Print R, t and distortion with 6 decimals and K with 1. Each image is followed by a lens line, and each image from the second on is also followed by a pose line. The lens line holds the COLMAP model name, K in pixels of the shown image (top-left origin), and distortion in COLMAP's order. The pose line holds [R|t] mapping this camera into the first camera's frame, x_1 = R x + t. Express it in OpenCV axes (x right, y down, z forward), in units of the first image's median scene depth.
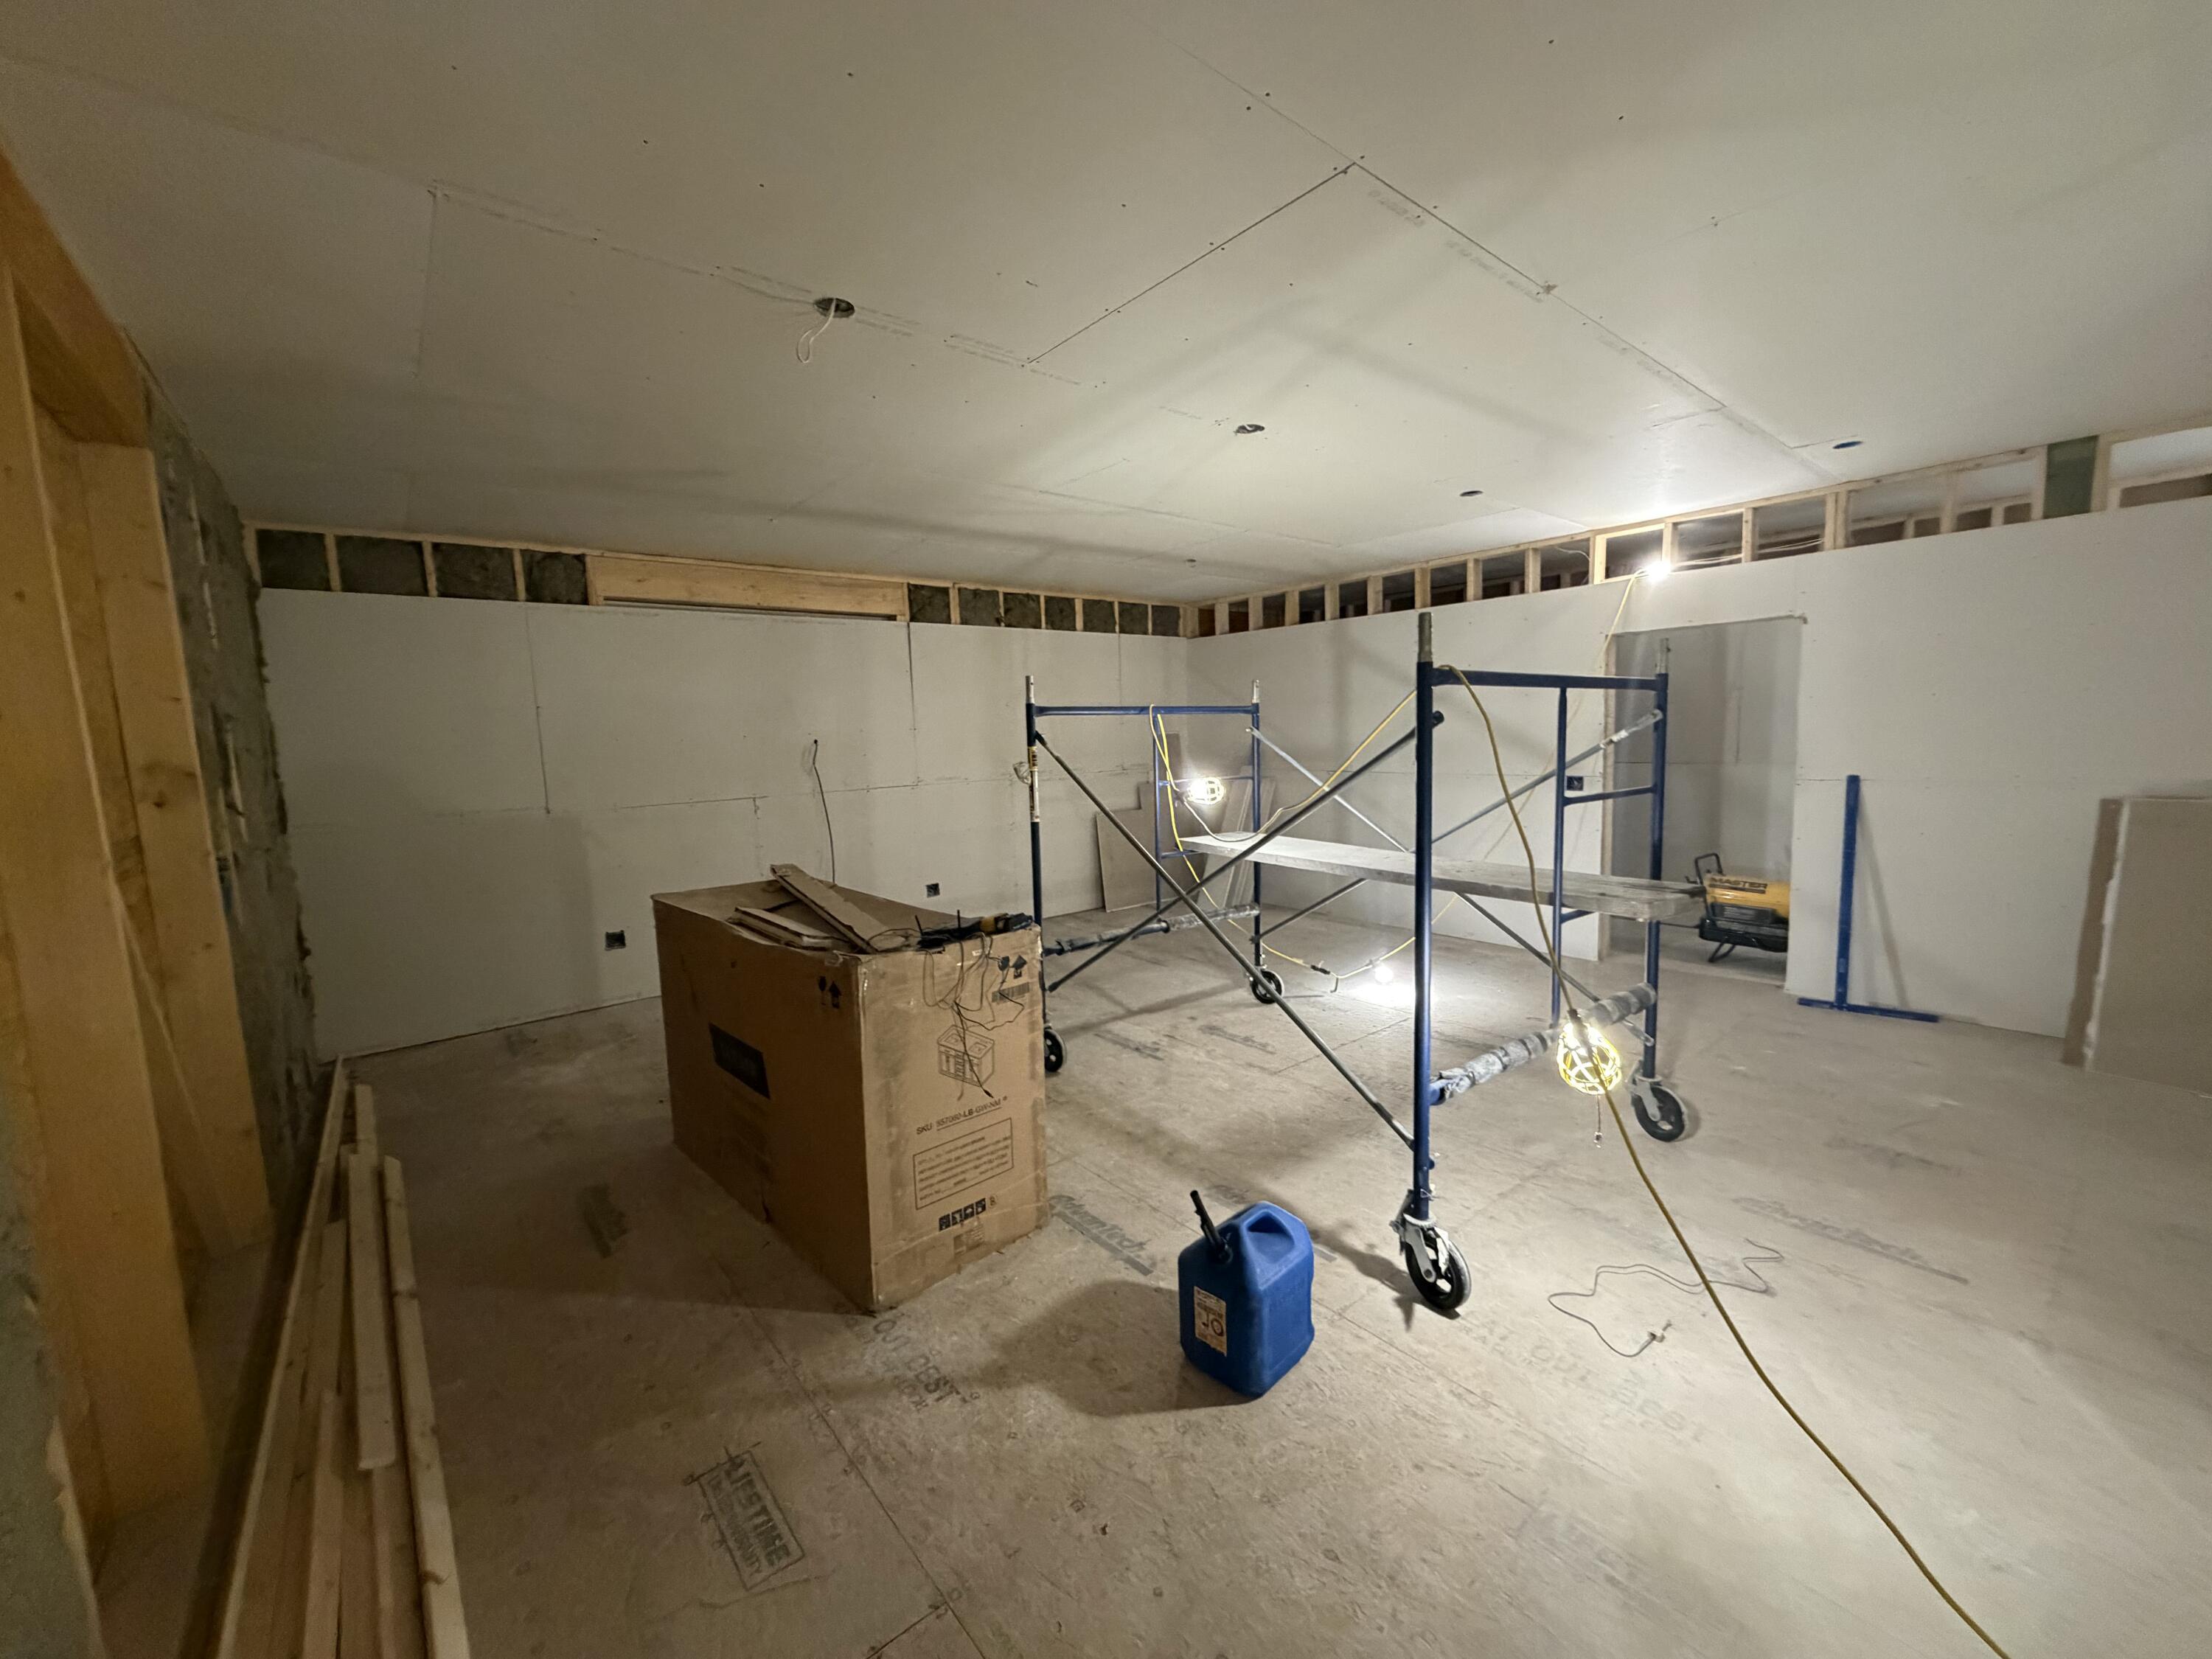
lens RADIAL K [[879.1, 0, 1097.7], [0, 879.1, 830.5], [0, 0, 1]] dist [0.001077, -0.000161]
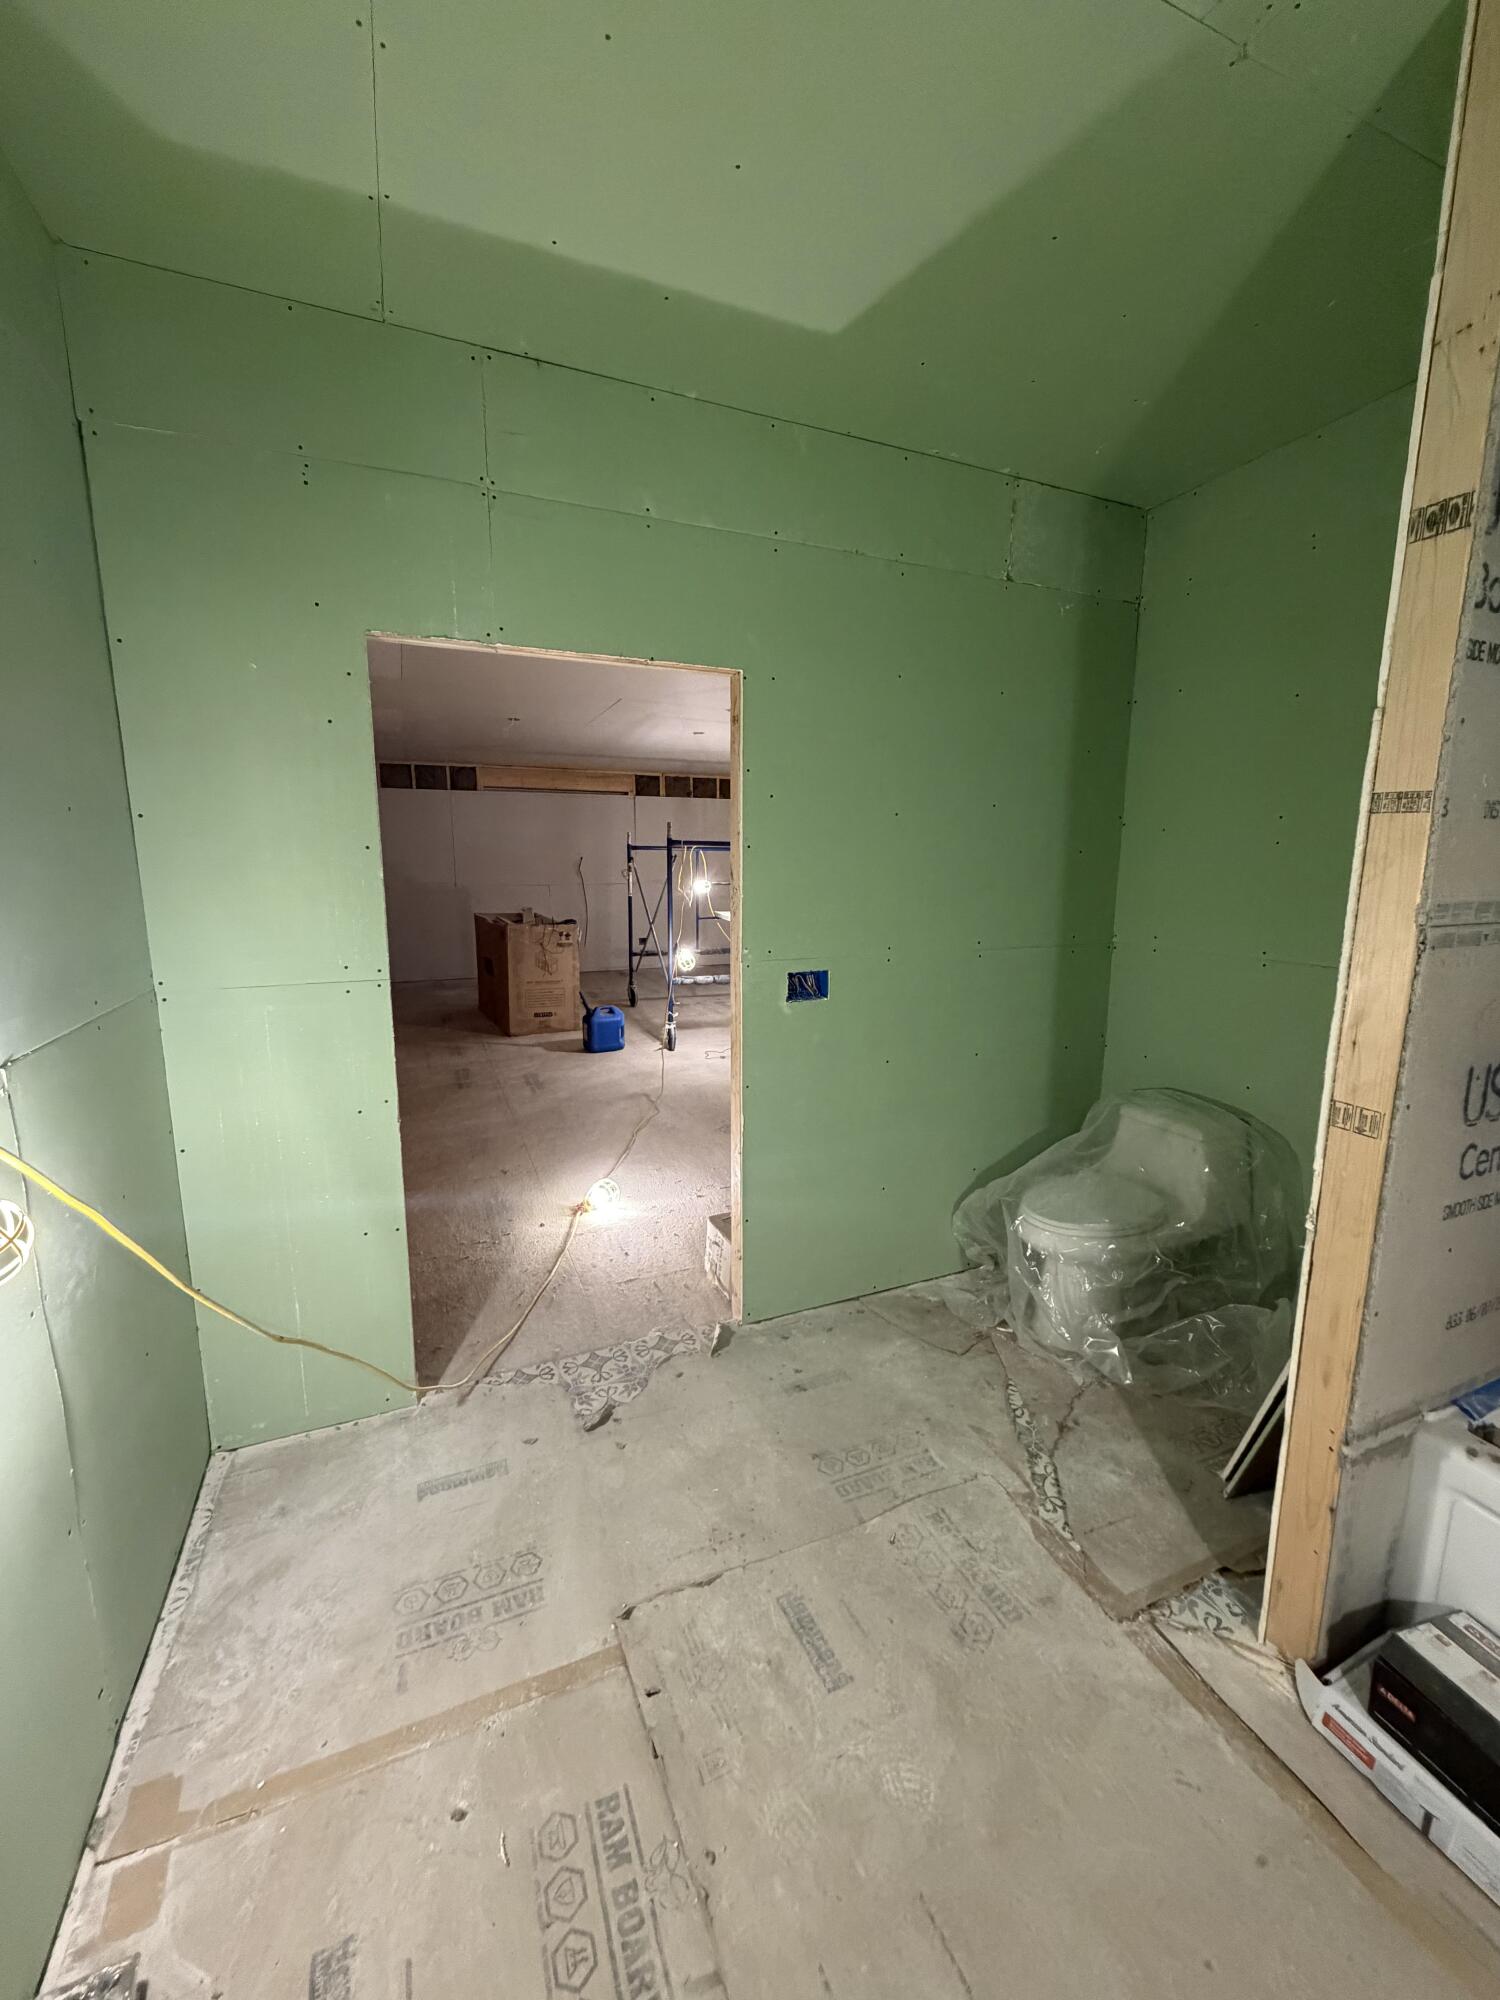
lens RADIAL K [[794.8, 0, 750.1], [0, 794.8, 992.7], [0, 0, 1]] dist [0.001077, -0.000161]
pose [[0.960824, 0.082151, -0.264704, 0.982820], [-0.066929, 0.995570, 0.066034, 0.101683], [0.268956, -0.045731, 0.962066, -1.135652]]
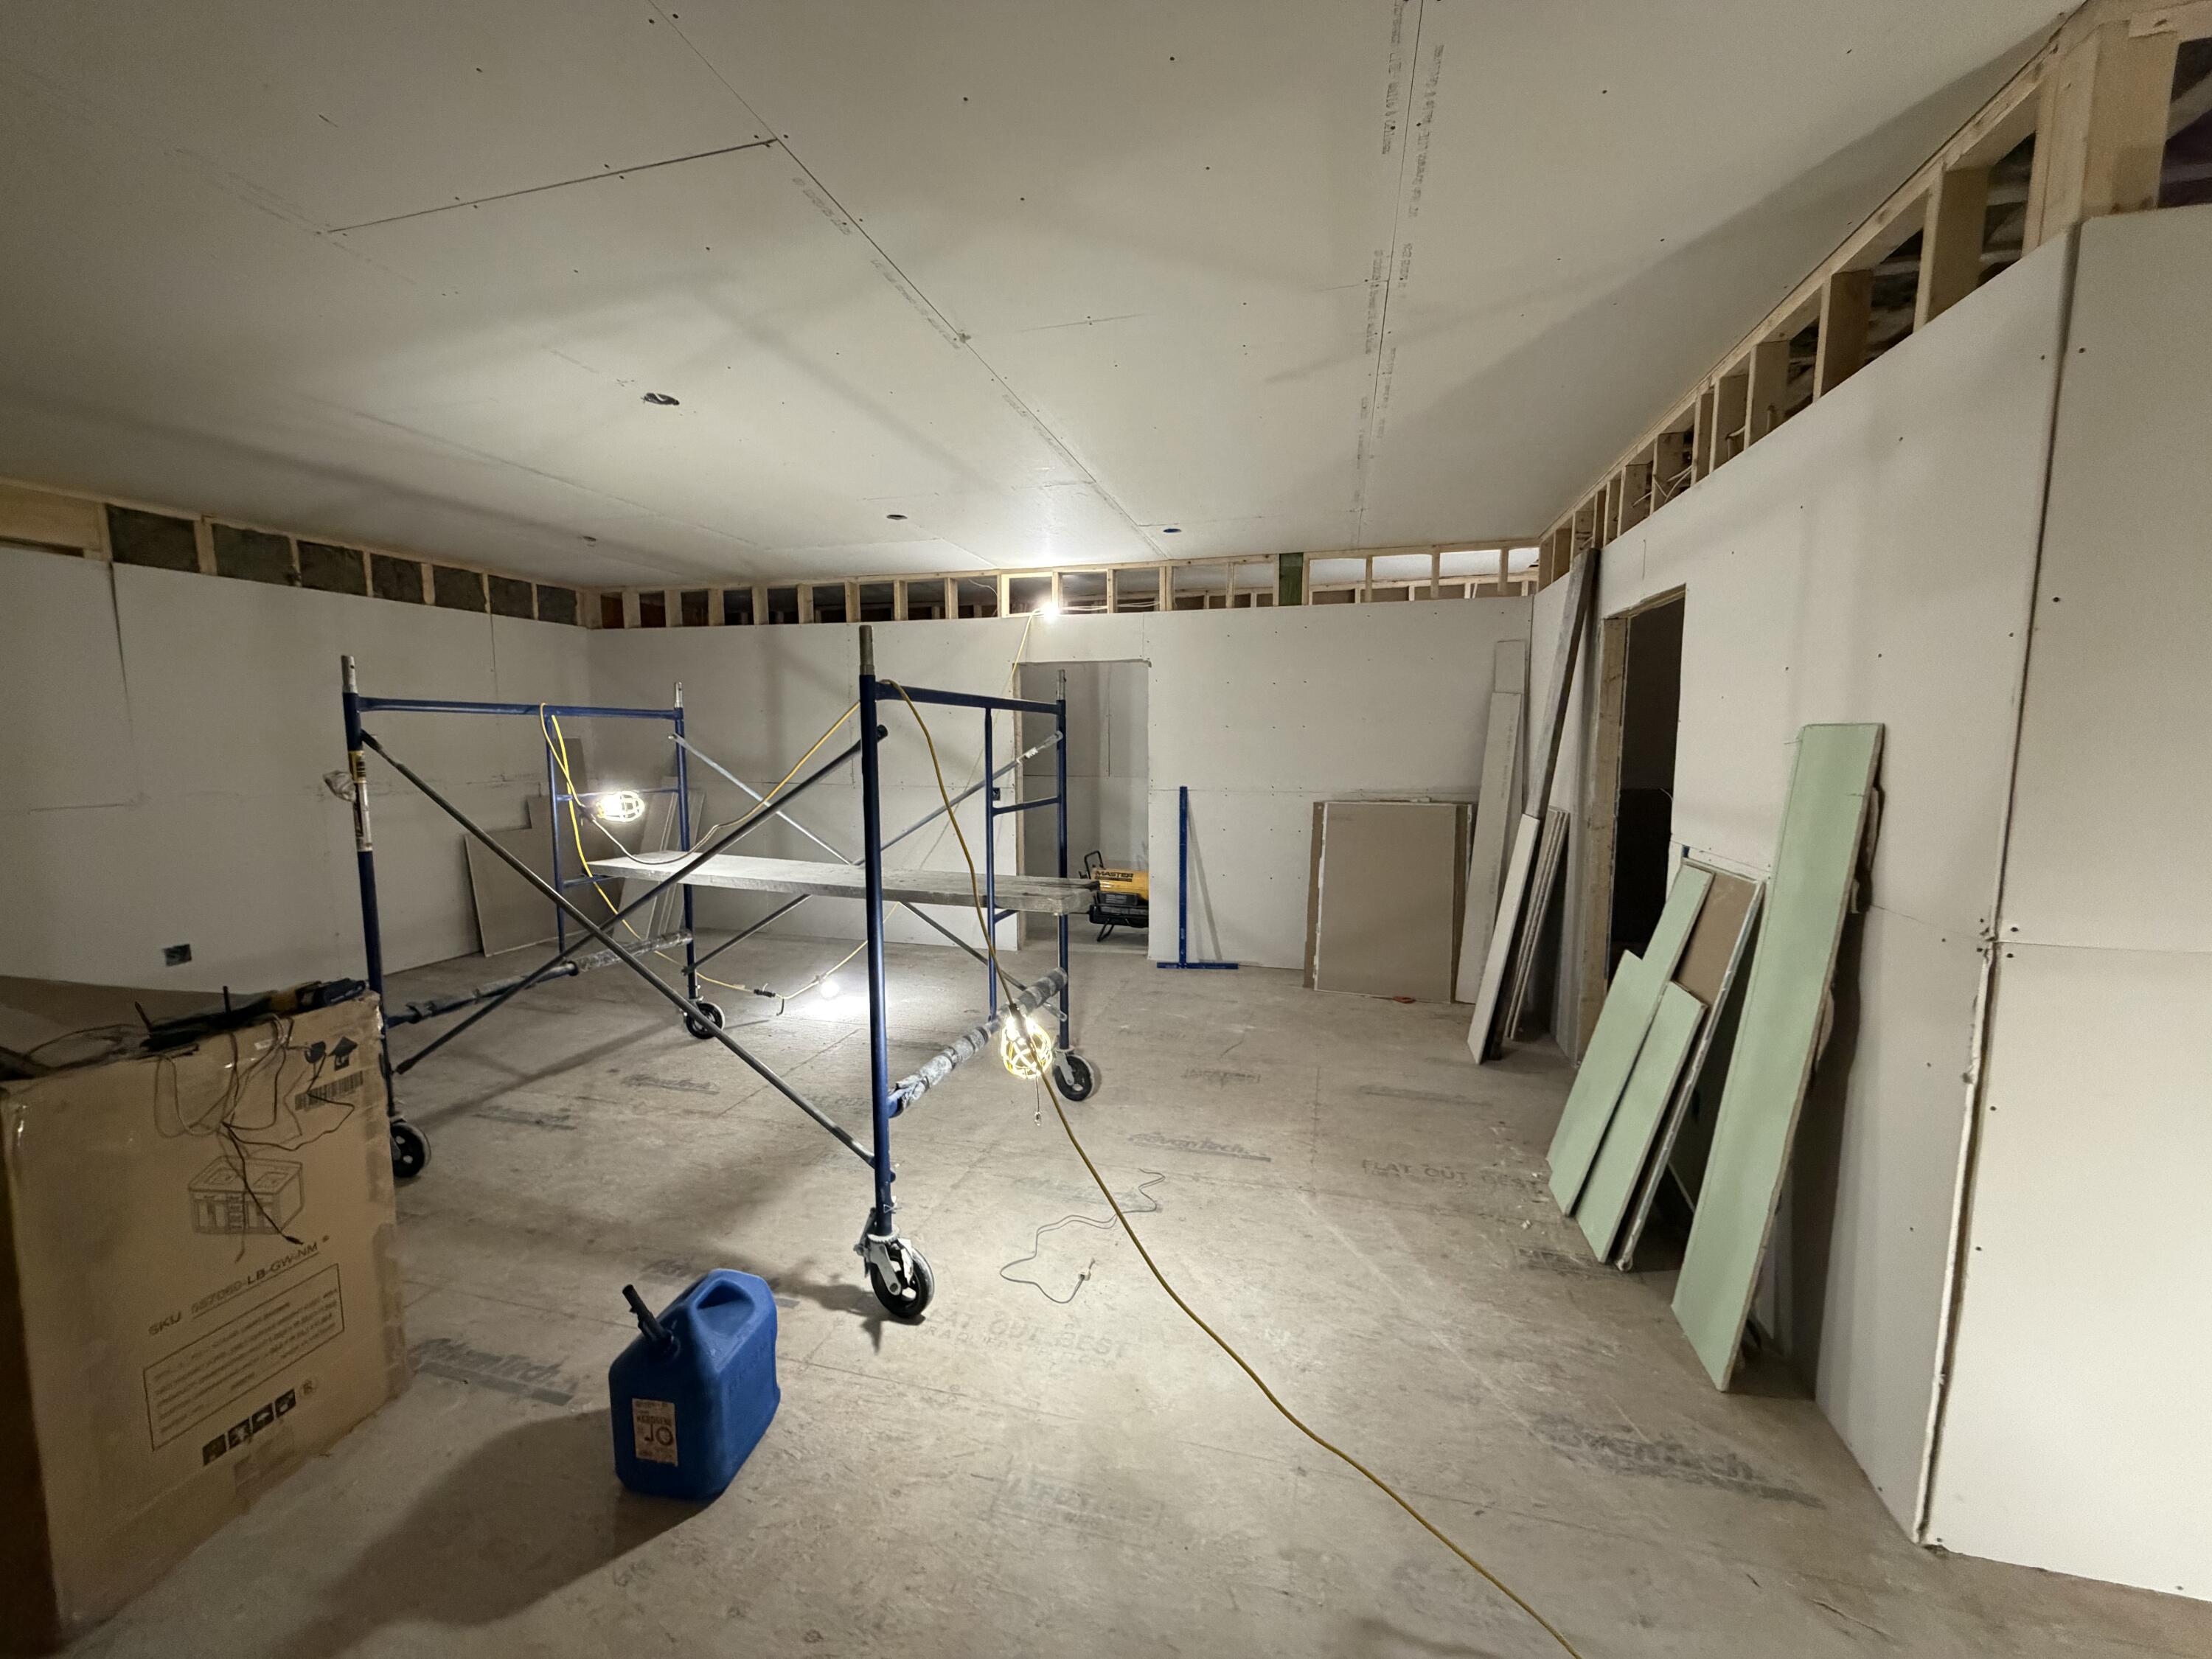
lens RADIAL K [[878.6, 0, 1099.8], [0, 878.6, 830.4], [0, 0, 1]] dist [0.000560, -0.000155]
pose [[0.810783, -0.031878, 0.584478, -0.000866], [0.038846, 0.999245, 0.000613, -0.004460], [-0.584056, 0.022207, 0.811409, 0.030374]]
